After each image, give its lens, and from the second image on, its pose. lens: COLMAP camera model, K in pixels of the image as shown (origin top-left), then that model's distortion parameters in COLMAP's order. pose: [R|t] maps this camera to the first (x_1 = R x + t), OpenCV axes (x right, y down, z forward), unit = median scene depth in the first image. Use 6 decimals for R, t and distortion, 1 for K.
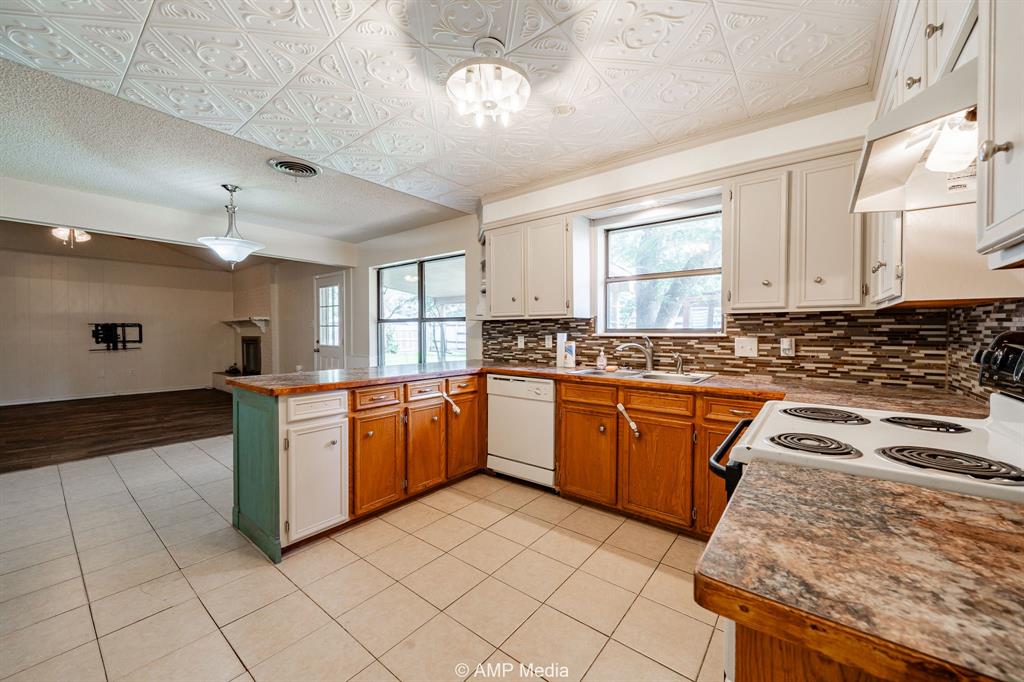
lens RADIAL K [[361.1, 0, 507.0], [0, 361.1, 336.6], [0, 0, 1]] dist [-0.002895, -0.000155]
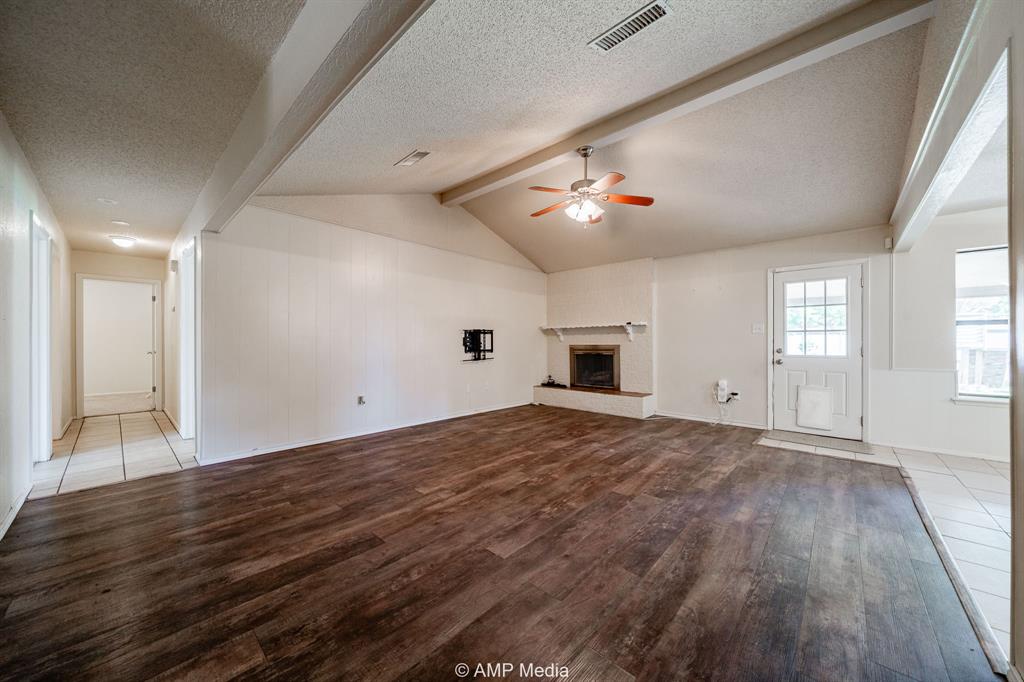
lens RADIAL K [[356.8, 0, 508.6], [0, 356.8, 339.8], [0, 0, 1]] dist [0.001874, -0.000061]
pose [[0.995434, -0.001490, -0.095437, -2.279518], [-0.000819, 0.999708, -0.024154, 0.021003], [0.095445, 0.024122, 0.995142, 0.368028]]
